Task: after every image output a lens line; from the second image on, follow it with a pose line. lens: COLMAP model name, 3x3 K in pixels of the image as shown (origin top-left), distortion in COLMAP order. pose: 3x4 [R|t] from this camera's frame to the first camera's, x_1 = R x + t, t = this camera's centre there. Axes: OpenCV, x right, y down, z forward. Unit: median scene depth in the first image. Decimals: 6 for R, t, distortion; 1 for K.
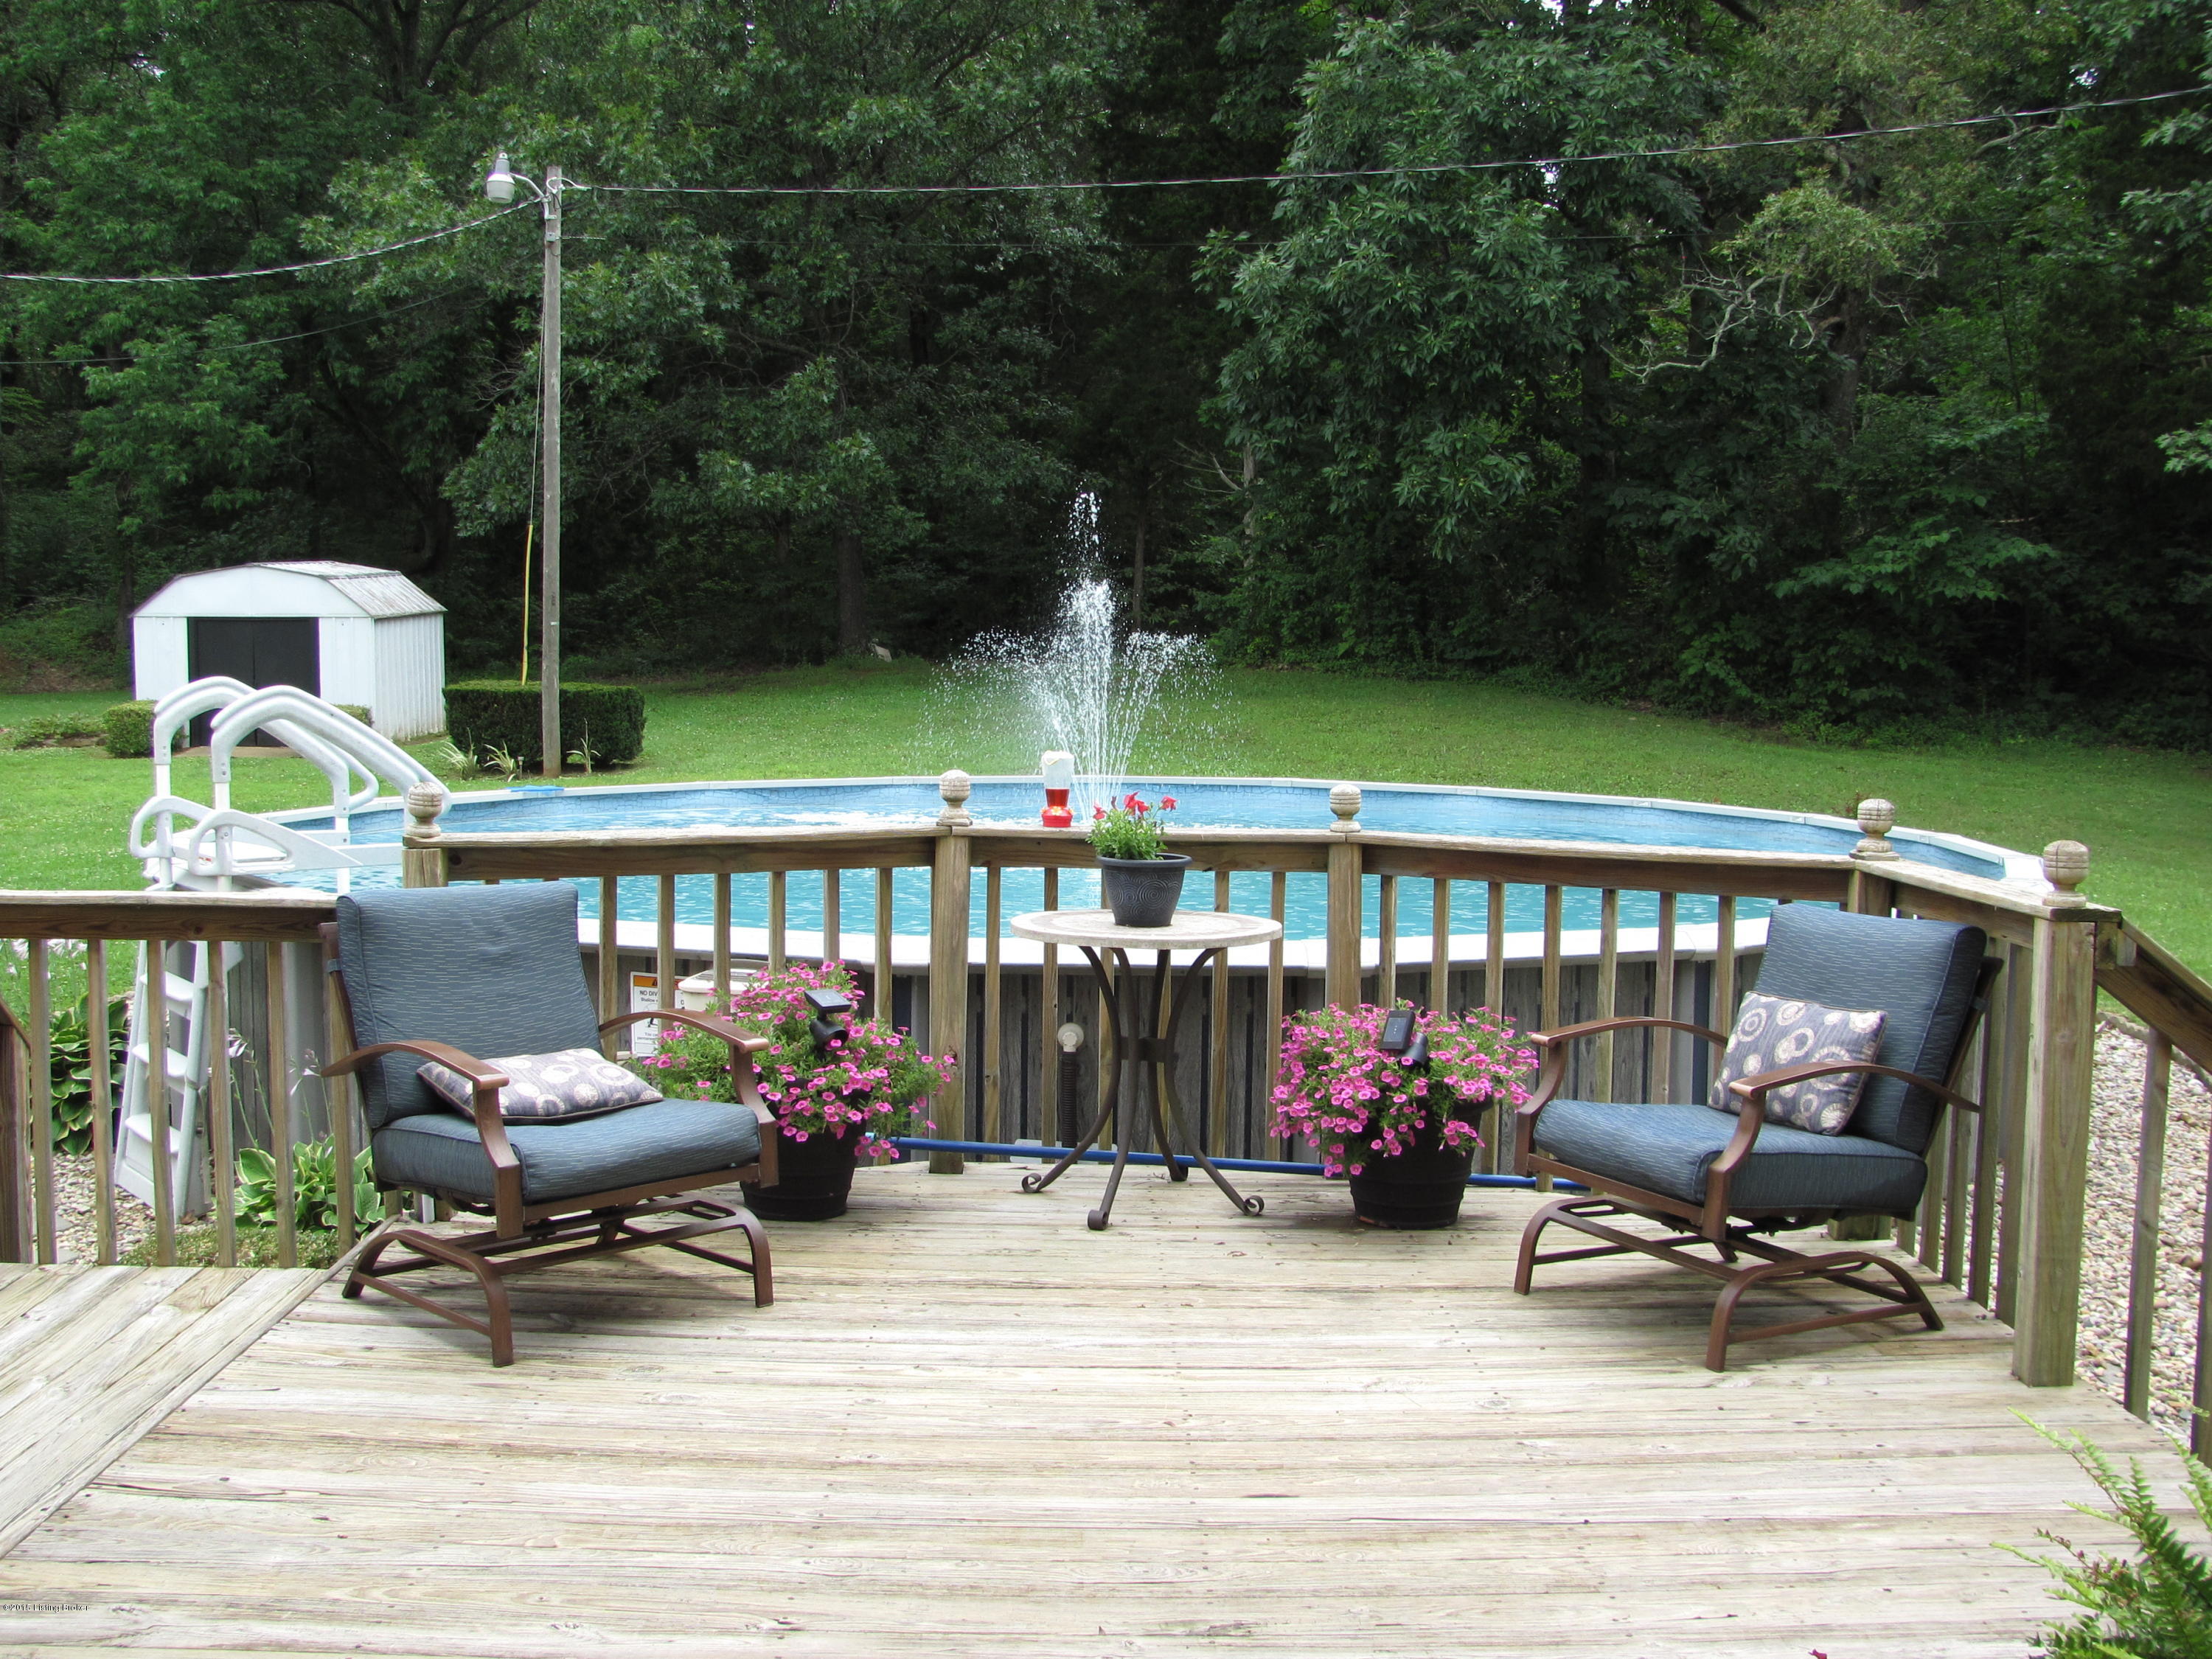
lens RADIAL K [[2342.9, 0, 1068.0], [0, 2342.9, 840.8], [0, 0, 1]] dist [-0.217579, 0.292897]
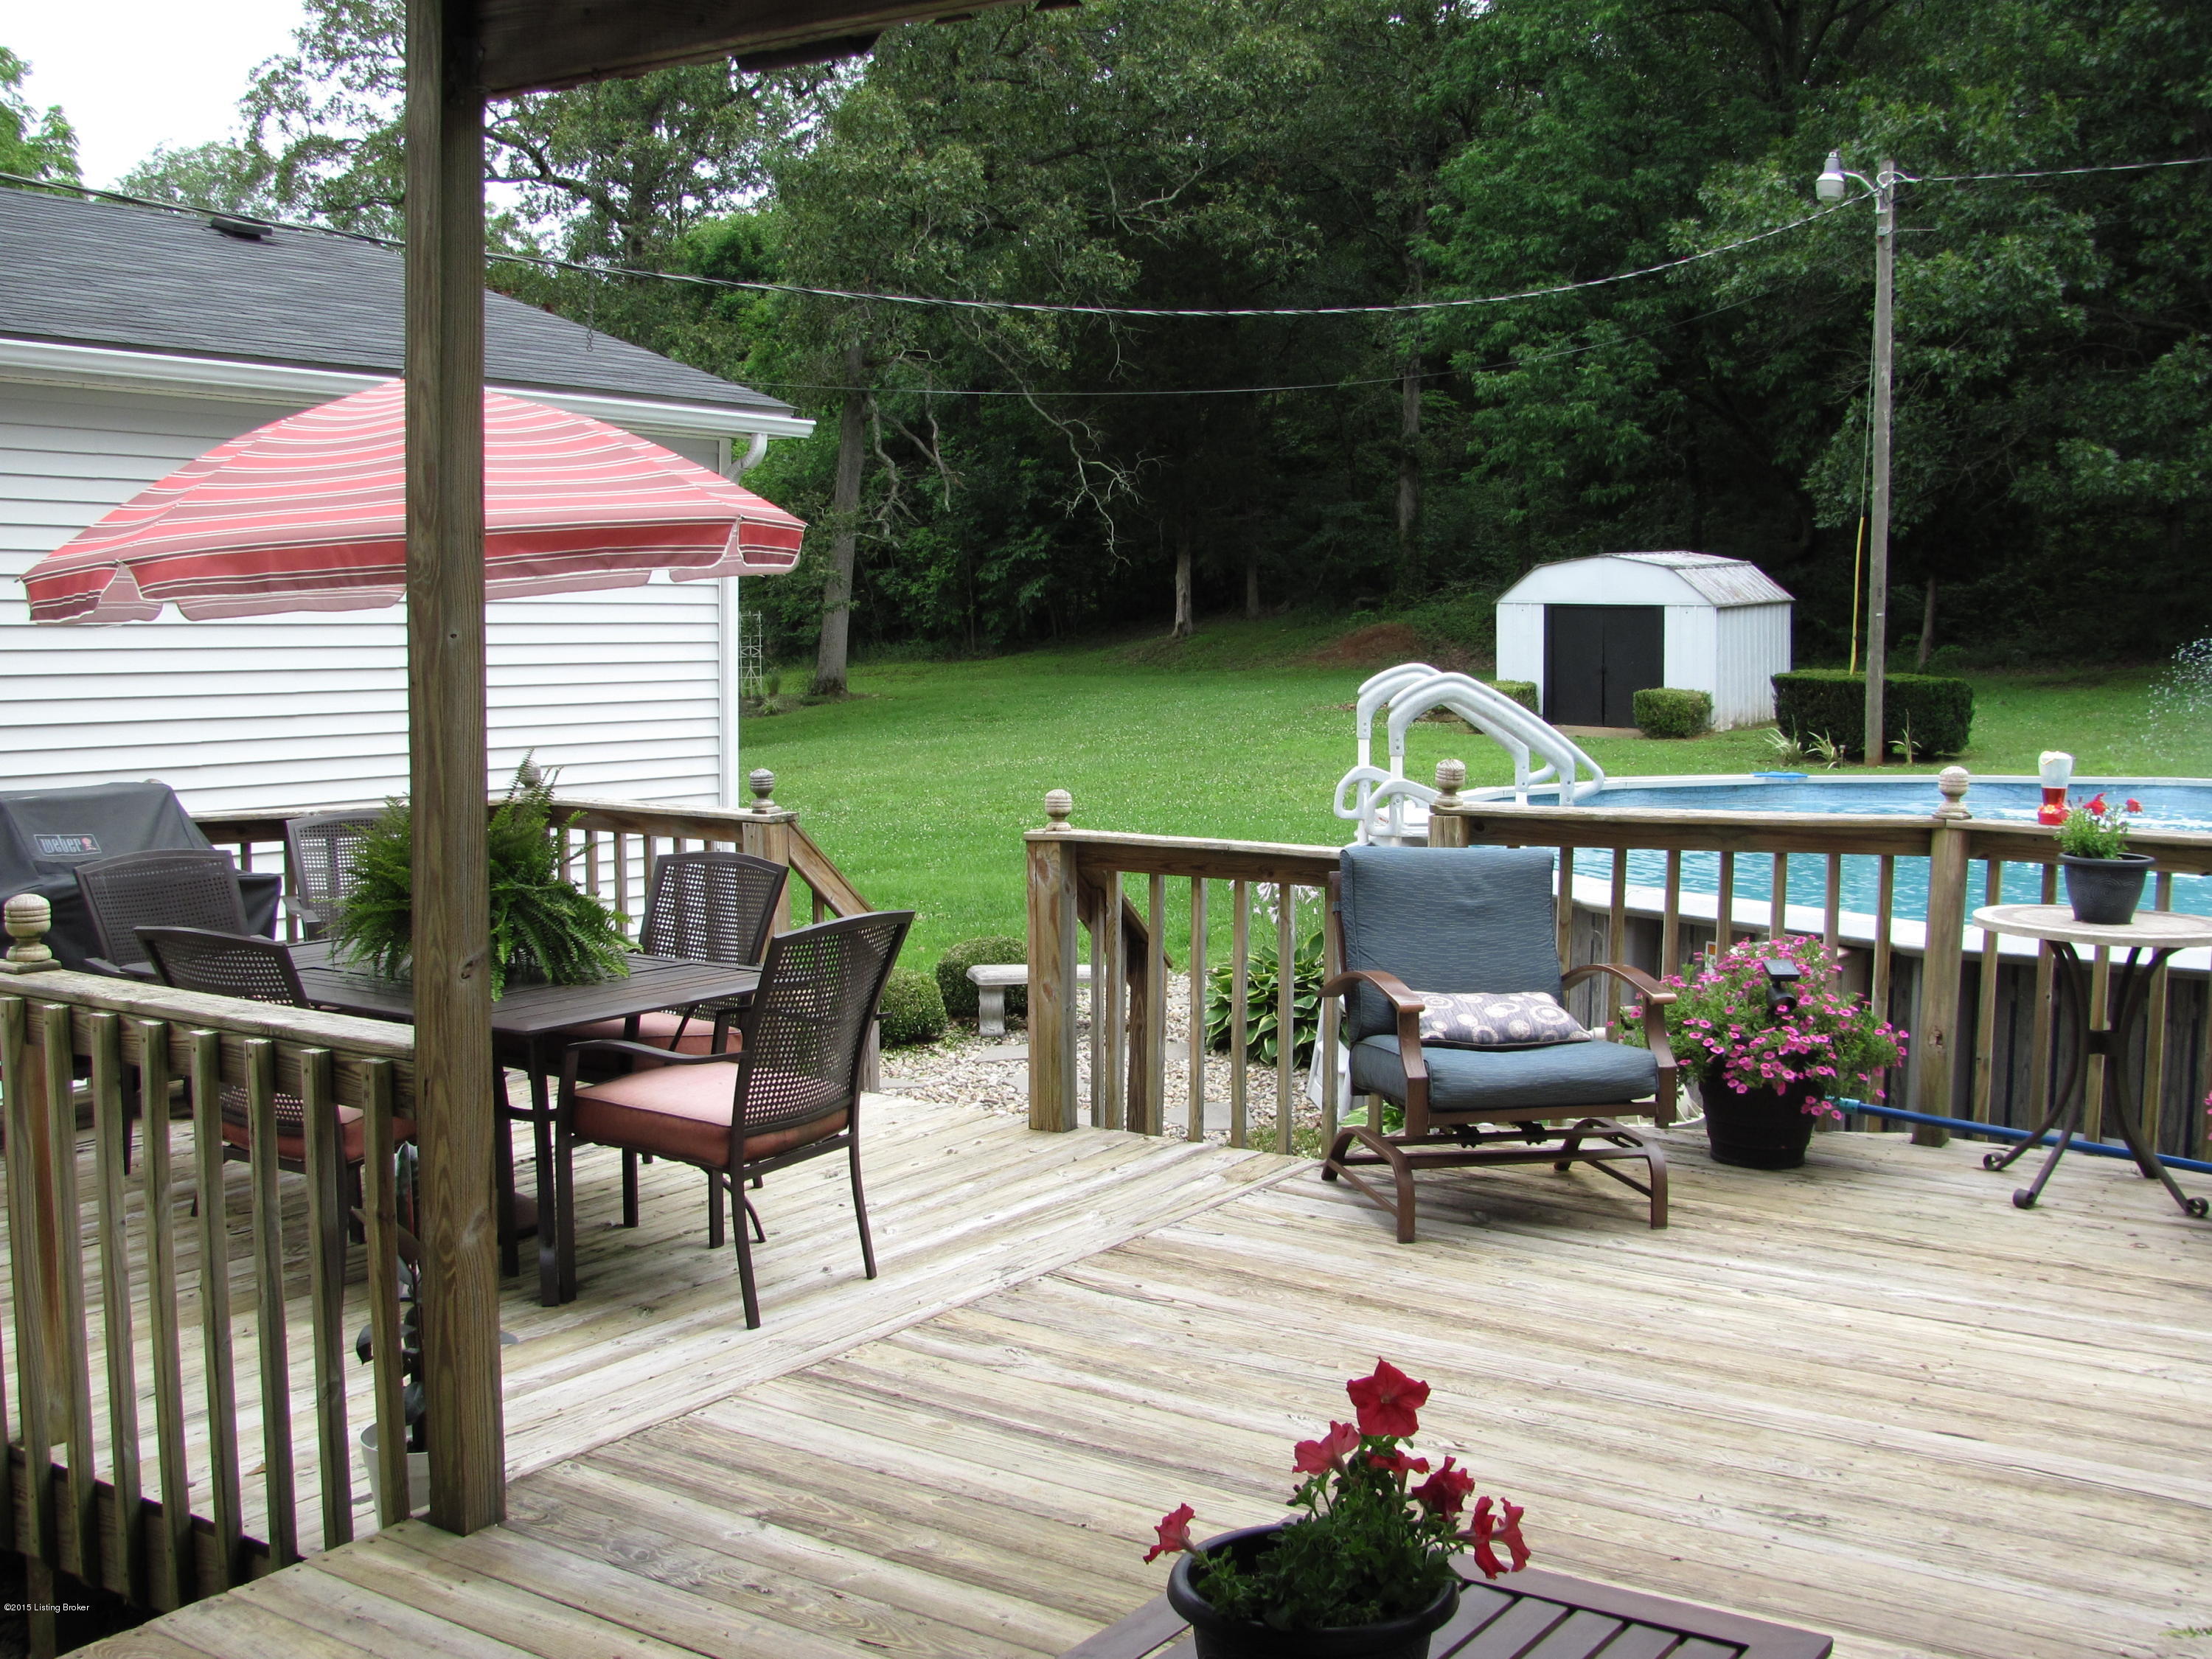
lens RADIAL K [[2342.9, 0, 1068.0], [0, 2342.9, 840.8], [0, 0, 1]] dist [-0.217579, 0.292897]
pose [[0.819611, 0.048717, -0.570846, 0.213904], [-0.044821, 0.998777, 0.020884, -0.000081], [0.571165, 0.008469, 0.820792, -0.076619]]
